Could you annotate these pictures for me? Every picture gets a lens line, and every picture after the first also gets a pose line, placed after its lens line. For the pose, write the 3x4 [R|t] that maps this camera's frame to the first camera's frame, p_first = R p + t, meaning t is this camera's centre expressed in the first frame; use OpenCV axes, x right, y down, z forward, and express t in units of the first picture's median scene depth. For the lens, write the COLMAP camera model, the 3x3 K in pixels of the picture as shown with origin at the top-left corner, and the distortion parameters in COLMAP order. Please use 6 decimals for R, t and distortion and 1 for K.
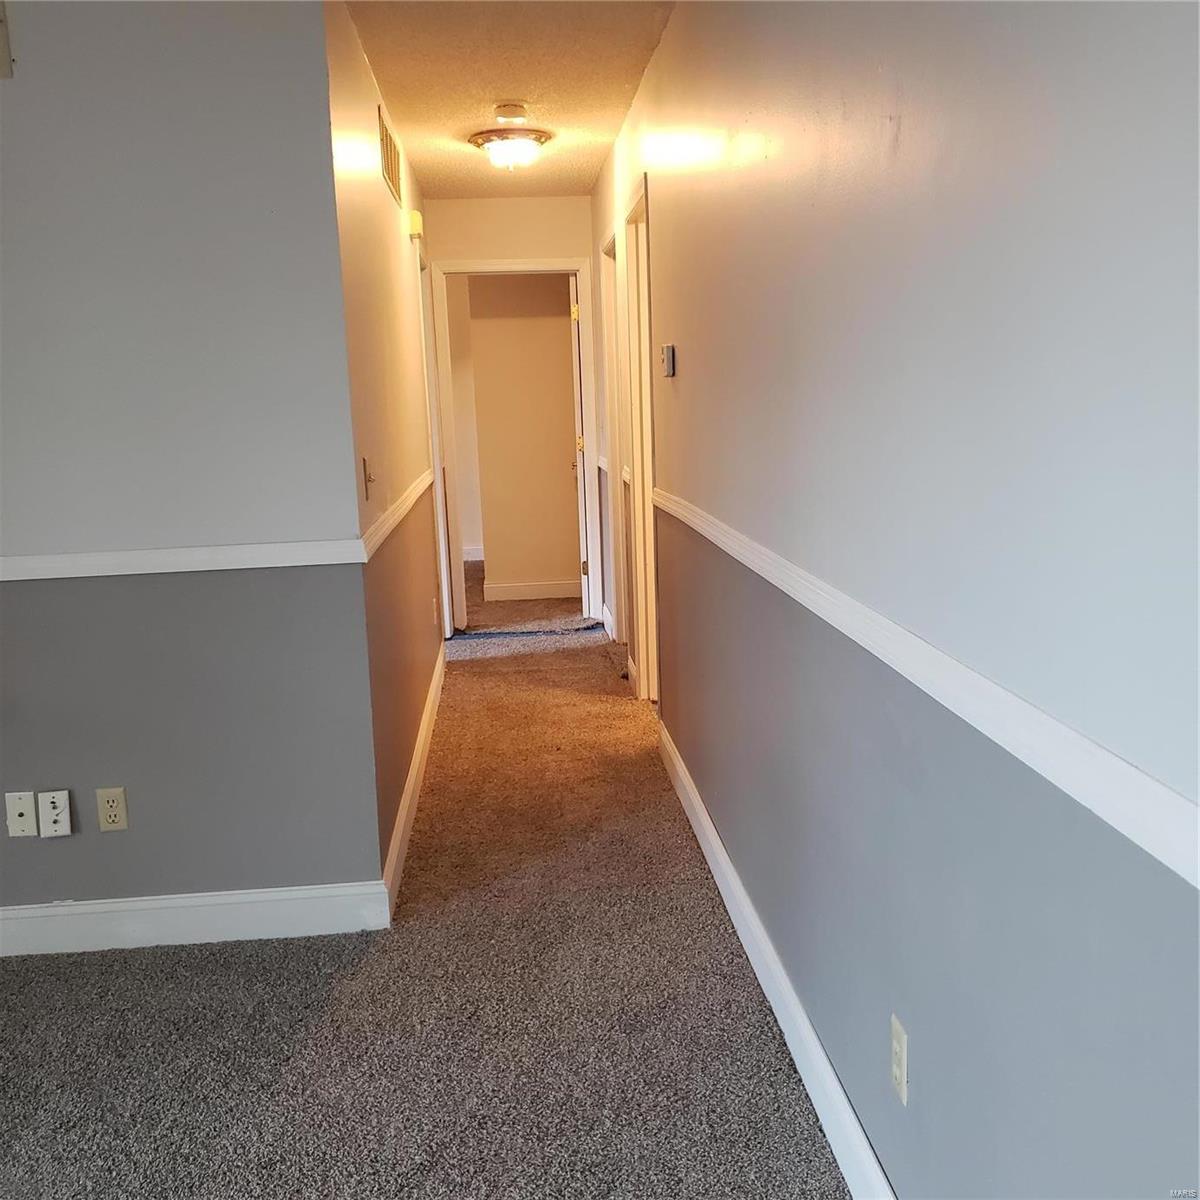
lens RADIAL K [[1256.9, 0, 601.1], [0, 1256.9, 600.1], [0, 0, 1]] dist [-0.000479, 0.000000]
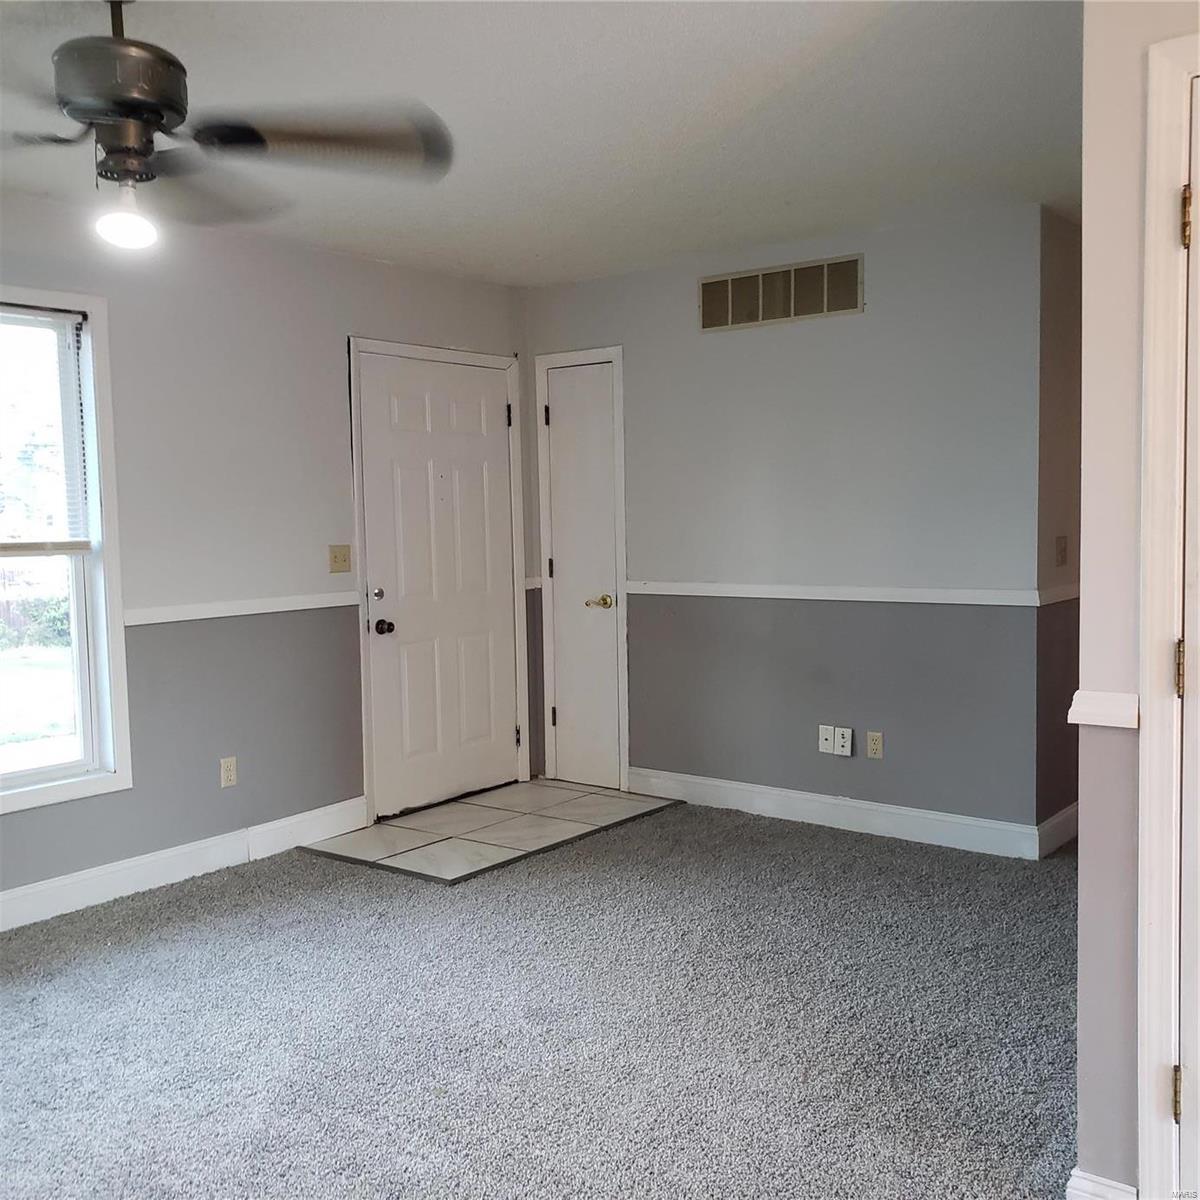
lens RADIAL K [[1256.9, 0, 600.9], [0, 1256.9, 599.2], [0, 0, 1]] dist [-0.000479, 0.000000]
pose [[0.730900, 0.076694, -0.678161, 0.446932], [-0.124815, 0.991928, -0.022344, 0.059229], [0.670974, 0.100976, 0.734573, -0.461972]]
